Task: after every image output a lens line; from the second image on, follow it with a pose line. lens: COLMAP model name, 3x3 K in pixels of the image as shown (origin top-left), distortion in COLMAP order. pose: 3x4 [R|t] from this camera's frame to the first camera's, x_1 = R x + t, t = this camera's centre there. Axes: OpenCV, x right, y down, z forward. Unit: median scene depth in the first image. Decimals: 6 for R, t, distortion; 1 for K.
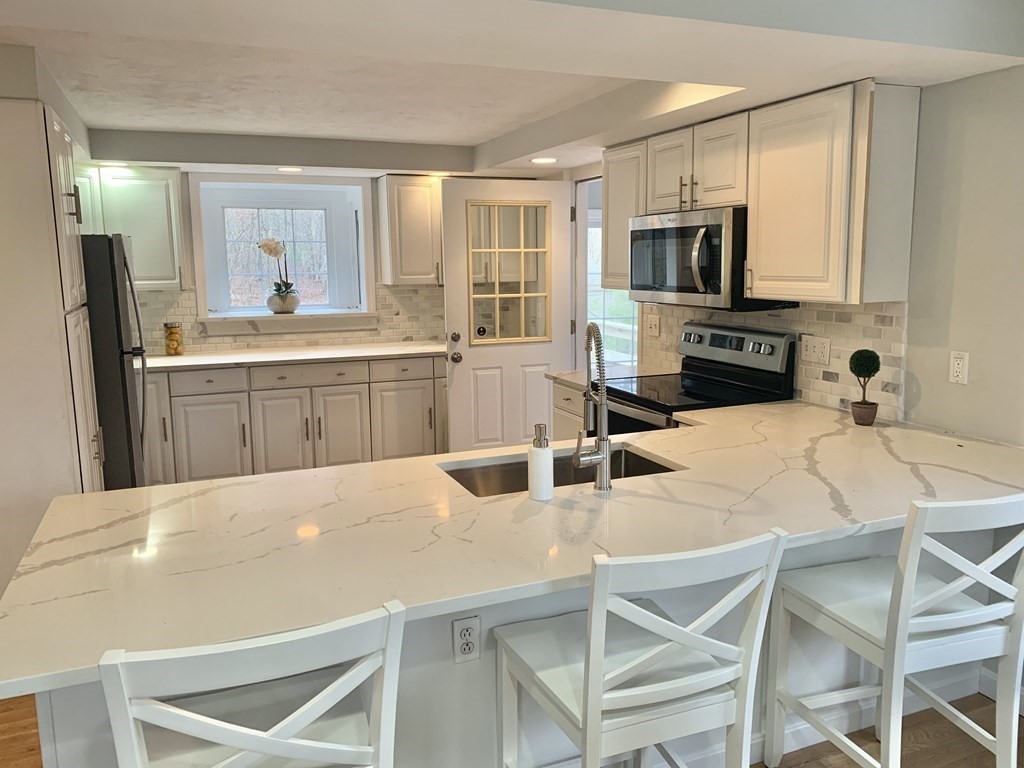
lens RADIAL K [[790.6, 0, 513.7], [0, 790.6, 376.3], [0, 0, 1]] dist [0.056998, -0.034156]
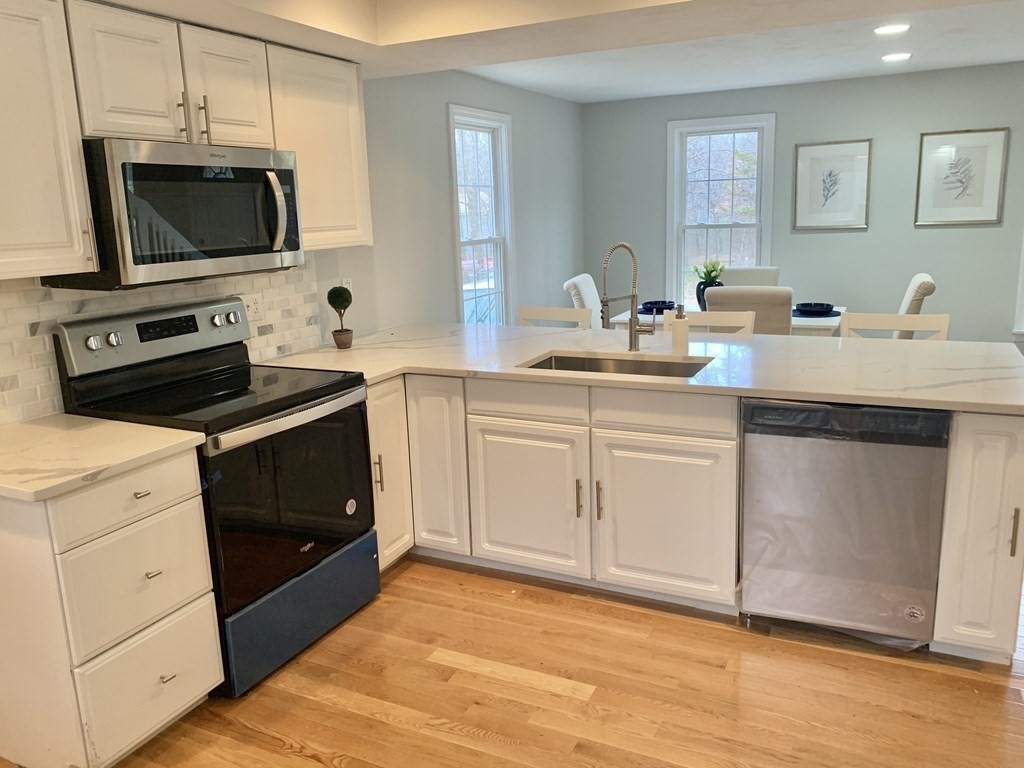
lens RADIAL K [[790.6, 0, 516.0], [0, 790.6, 382.1], [0, 0, 1]] dist [0.056998, -0.034156]
pose [[-0.661745, -0.135587, 0.737367, -0.386166], [0.143822, 0.942287, 0.302341, -0.133211], [-0.735805, 0.306122, -0.604053, 0.938171]]
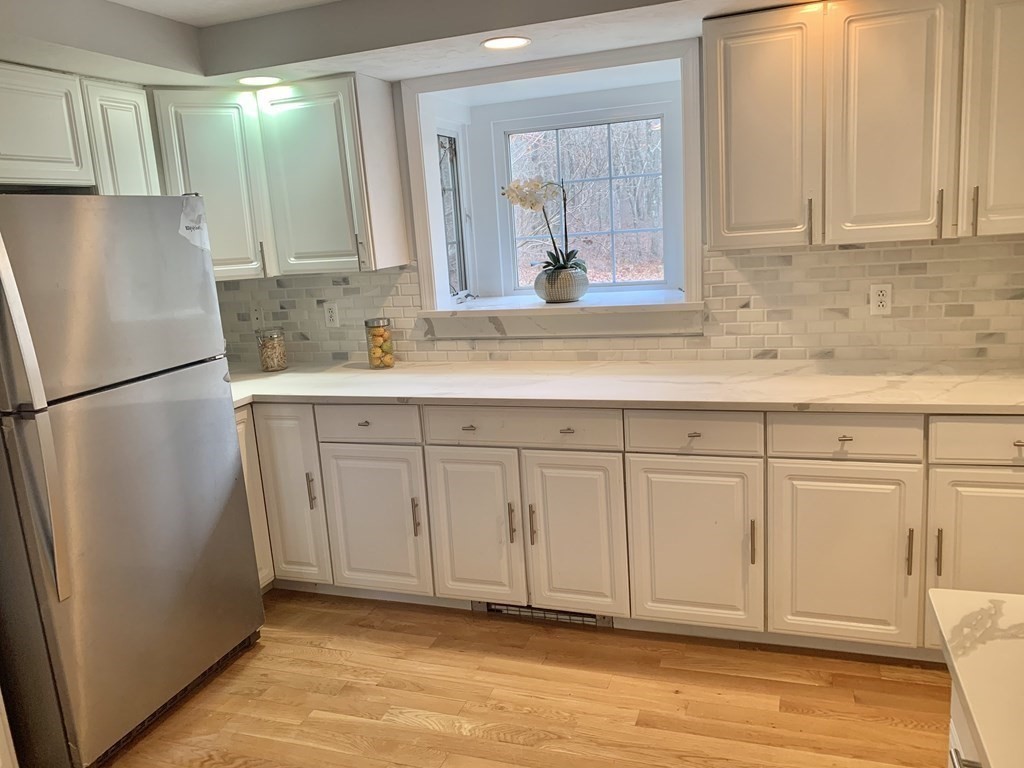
lens RADIAL K [[790.6, 0, 512.8], [0, 790.6, 379.9], [0, 0, 1]] dist [0.056998, -0.034156]
pose [[0.747793, 0.087569, -0.658132, 0.098554], [-0.037109, 0.995227, 0.090257, -0.085293], [0.662894, -0.043071, 0.747473, 0.612131]]
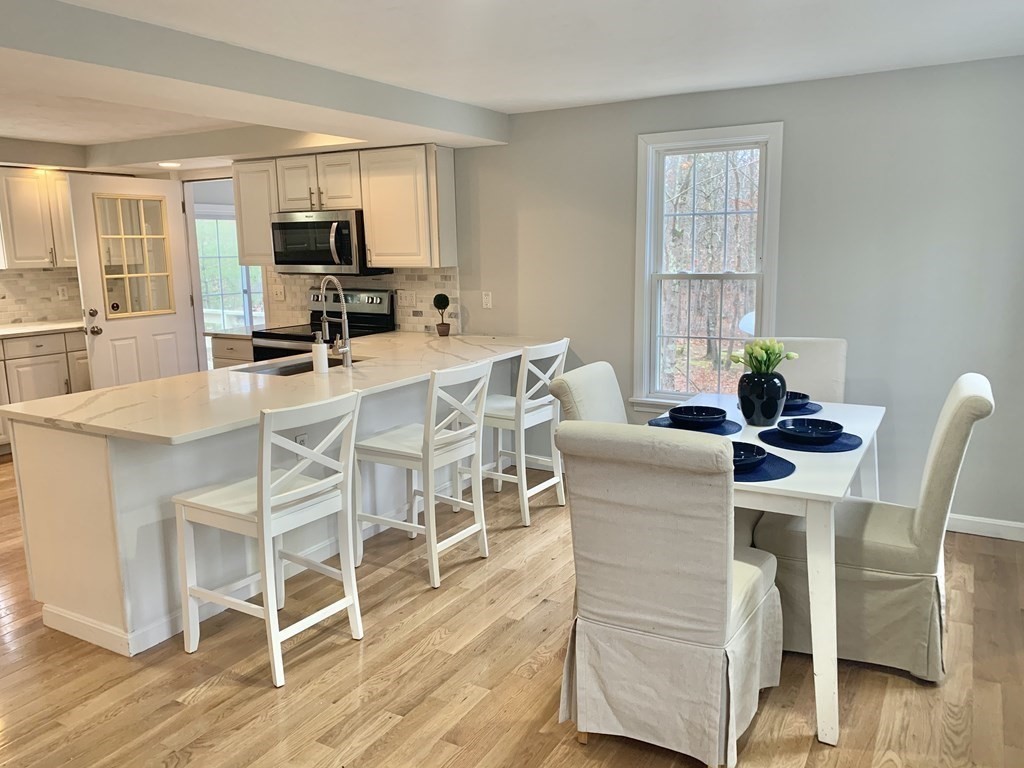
lens RADIAL K [[790.6, 0, 504.5], [0, 790.6, 373.9], [0, 0, 1]] dist [0.056998, -0.034156]
pose [[0.805719, -0.104044, 0.583089, -0.290771], [0.097177, 0.994332, 0.043145, 0.048148], [-0.584272, 0.021900, 0.811262, -0.298761]]
